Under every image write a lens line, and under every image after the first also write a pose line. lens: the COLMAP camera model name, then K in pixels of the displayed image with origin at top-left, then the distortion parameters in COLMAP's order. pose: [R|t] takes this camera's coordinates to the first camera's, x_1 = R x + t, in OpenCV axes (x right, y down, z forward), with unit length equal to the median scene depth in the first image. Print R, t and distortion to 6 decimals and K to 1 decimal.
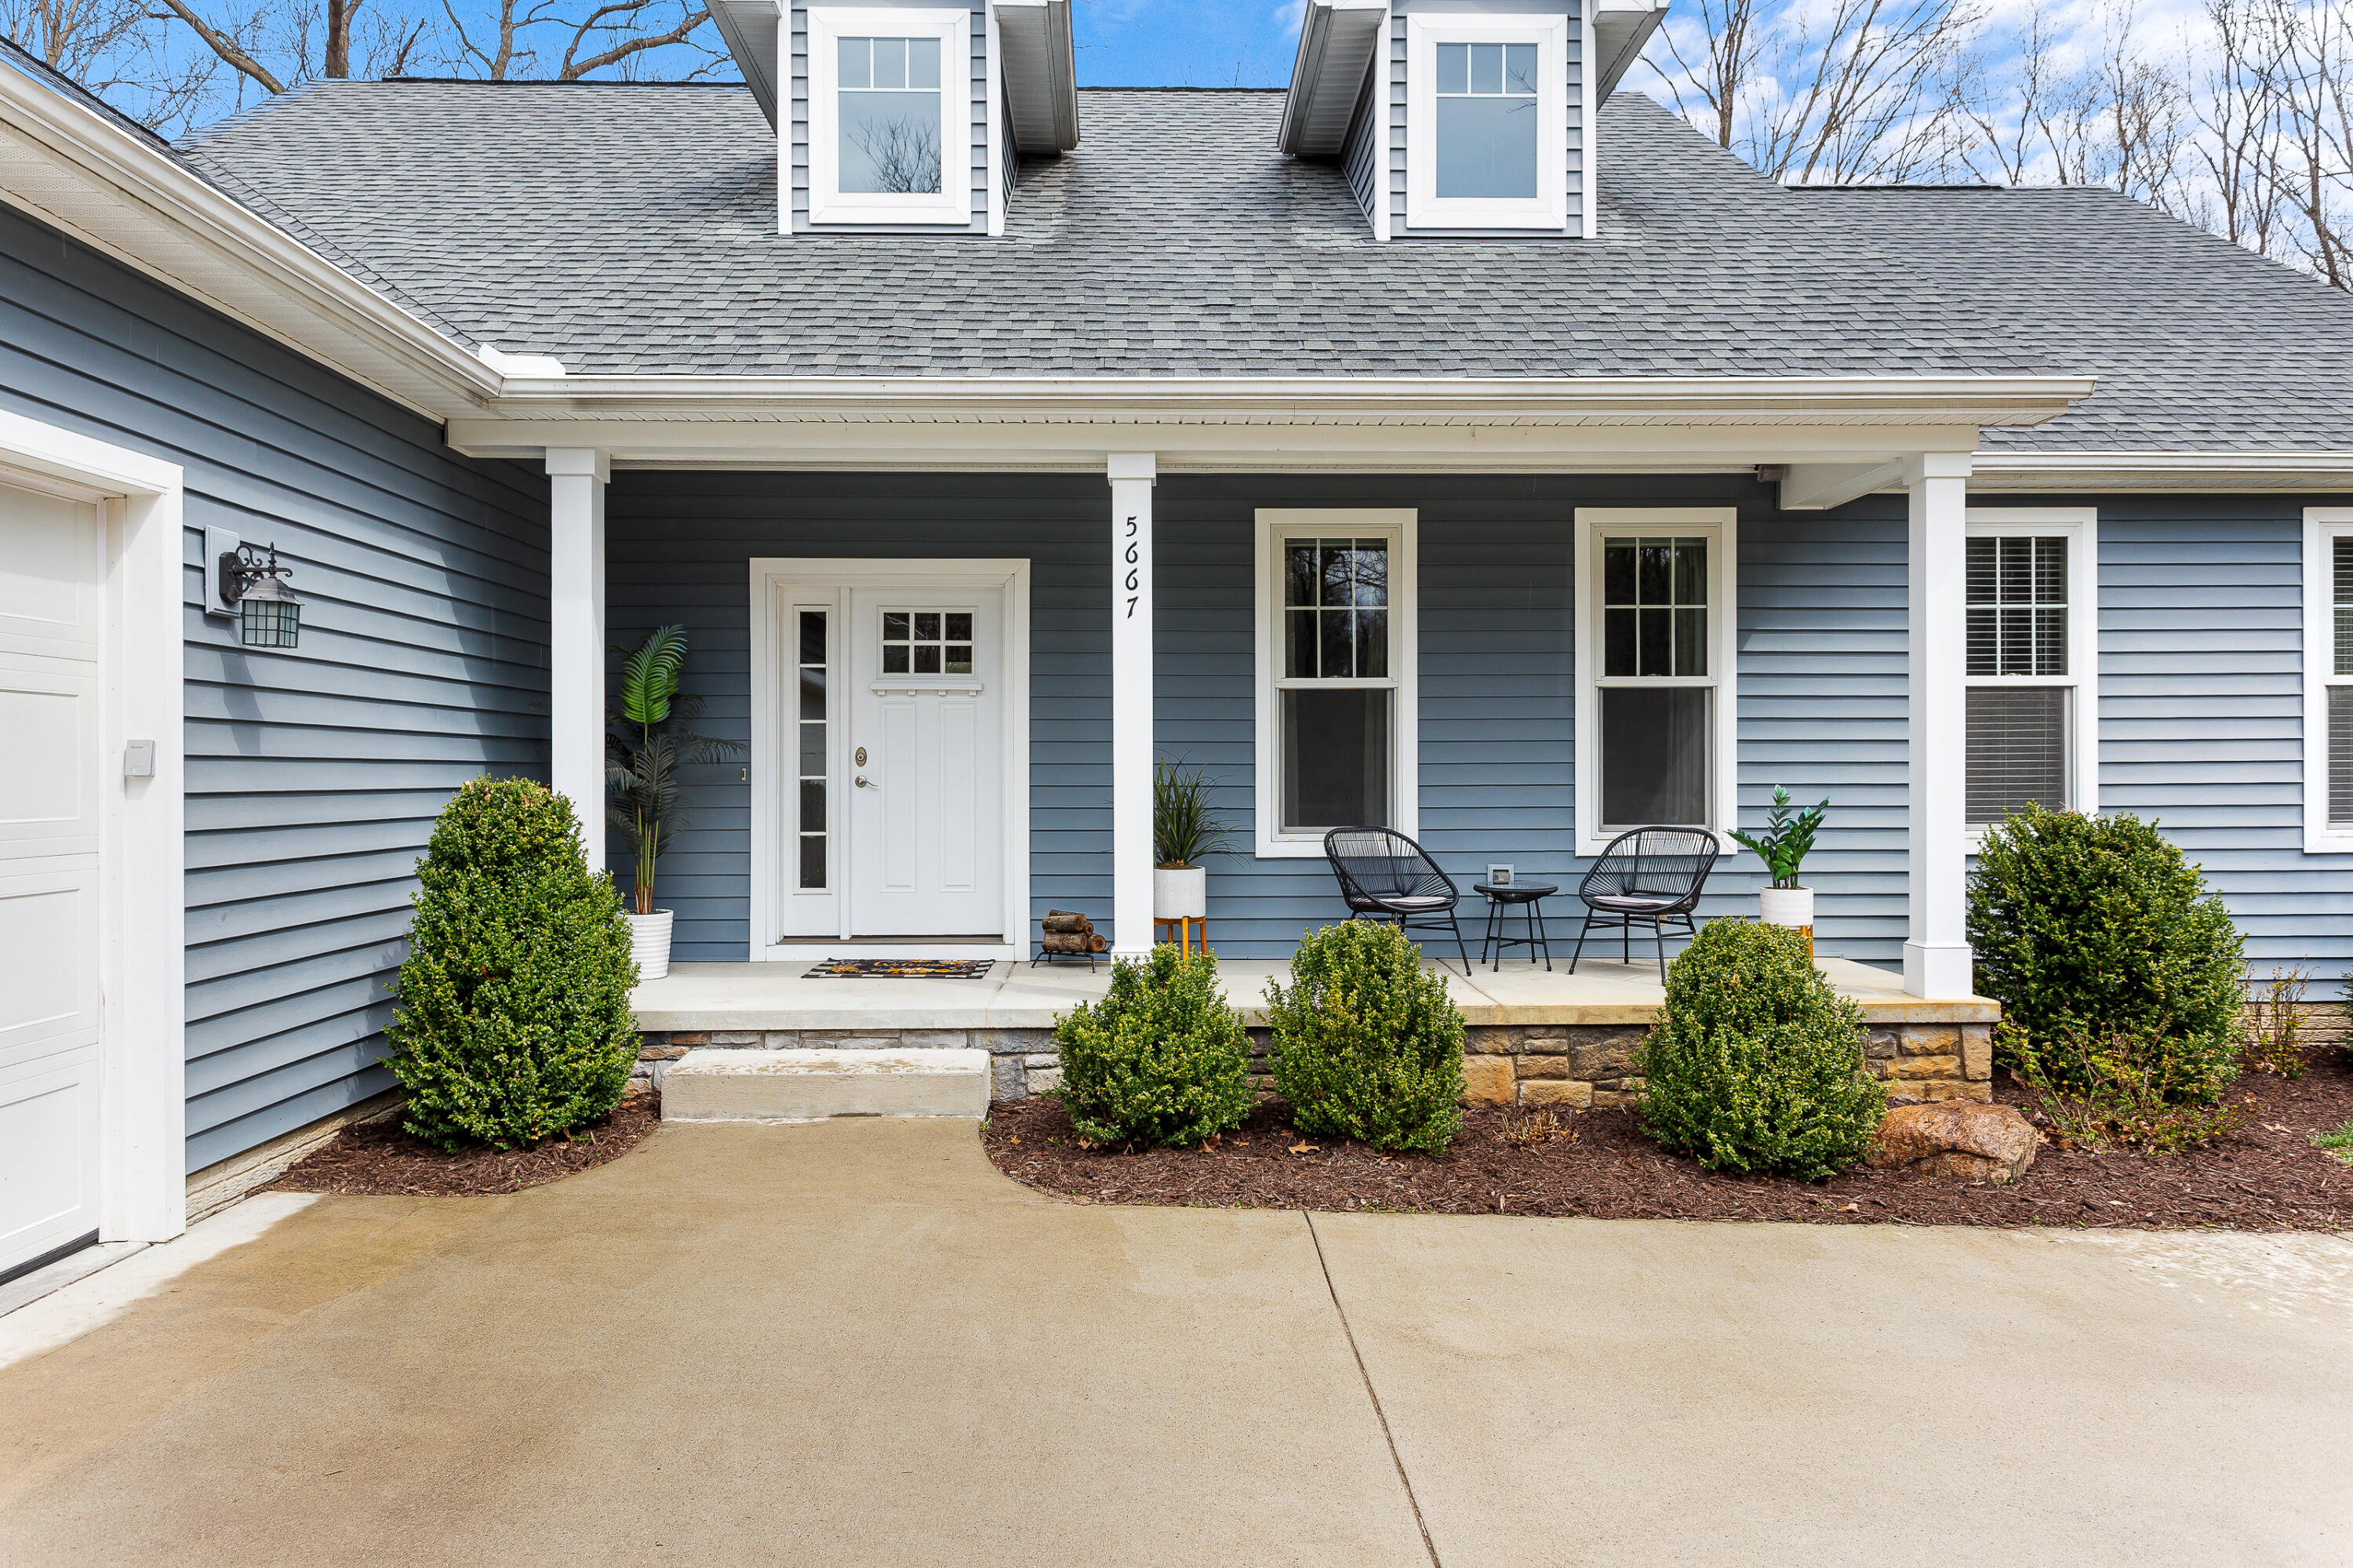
lens RADIAL K [[1515.6, 0, 1175.4], [0, 1515.6, 780.6], [0, 0, 1]] dist [0.007148, 0.000068]
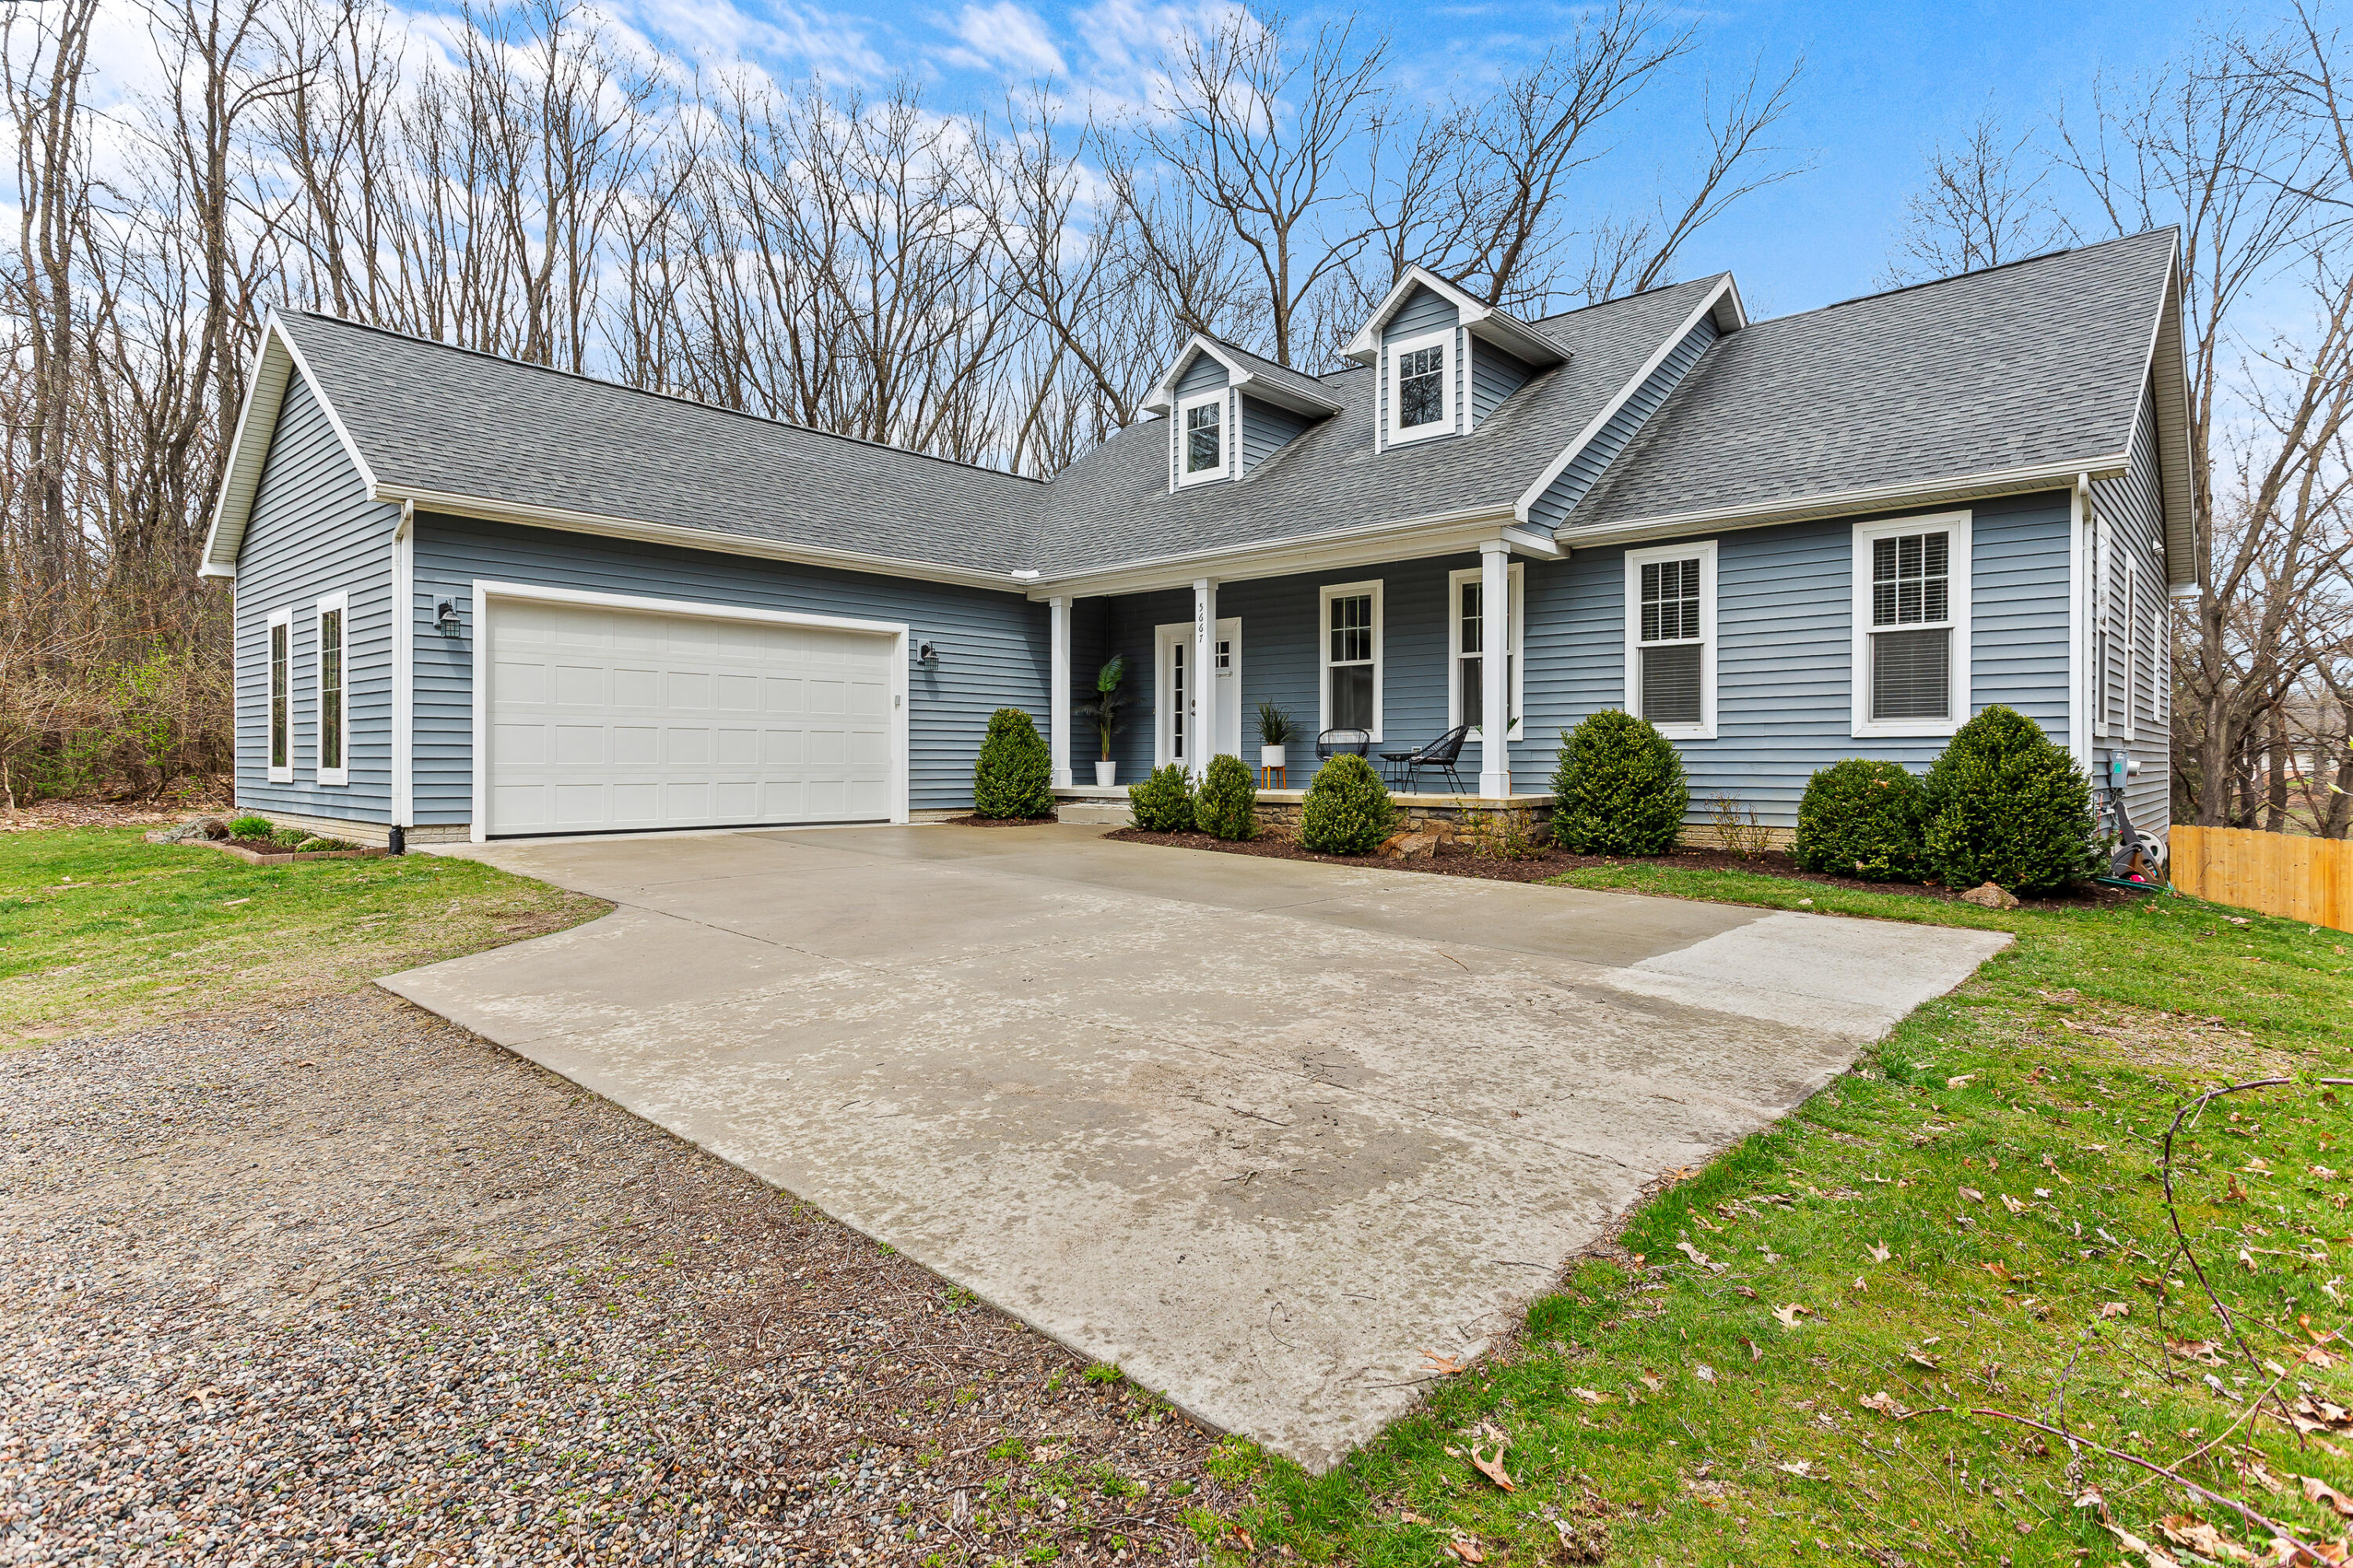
lens RADIAL K [[1253.1, 0, 1175.2], [0, 1253.1, 773.6], [0, 0, 1]] dist [0.000473, 0.000193]
pose [[0.724219, 0.009591, -0.689503, 1.164010], [-0.005680, 0.999952, 0.007943, 0.081805], [0.689547, -0.001836, 0.724239, -0.477839]]
